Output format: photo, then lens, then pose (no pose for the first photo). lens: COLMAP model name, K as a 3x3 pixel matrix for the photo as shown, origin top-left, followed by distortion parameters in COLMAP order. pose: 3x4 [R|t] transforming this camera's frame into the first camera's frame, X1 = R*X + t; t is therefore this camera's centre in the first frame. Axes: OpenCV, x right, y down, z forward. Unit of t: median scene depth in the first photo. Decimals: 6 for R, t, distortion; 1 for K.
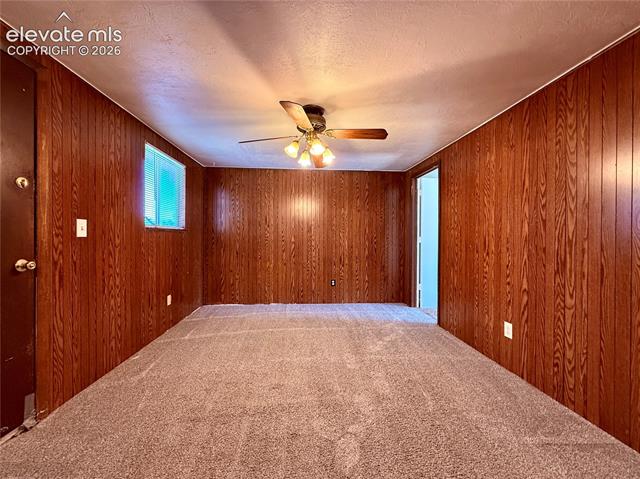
lens RADIAL K [[266.4, 0, 324.5], [0, 266.4, 237.7], [0, 0, 1]] dist [0.000224, 0.000072]
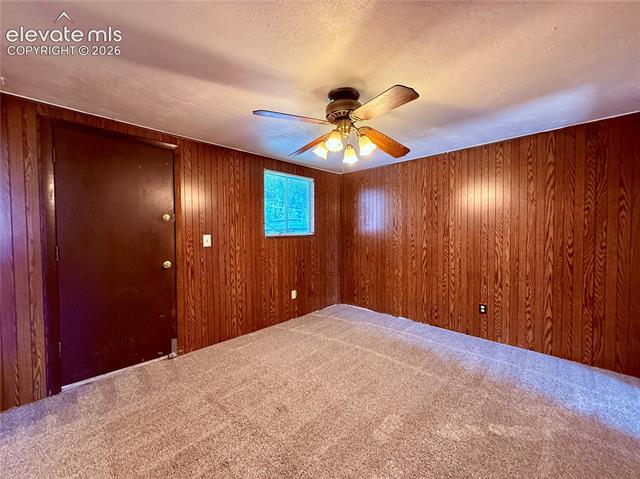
lens RADIAL K [[266.4, 0, 324.5], [0, 266.4, 237.7], [0, 0, 1]] dist [0.000224, 0.000072]
pose [[0.631452, 0.015552, -0.775259, 0.395770], [0.009785, 0.999559, 0.028021, -0.050774], [0.775353, -0.025280, 0.631022, 0.318128]]
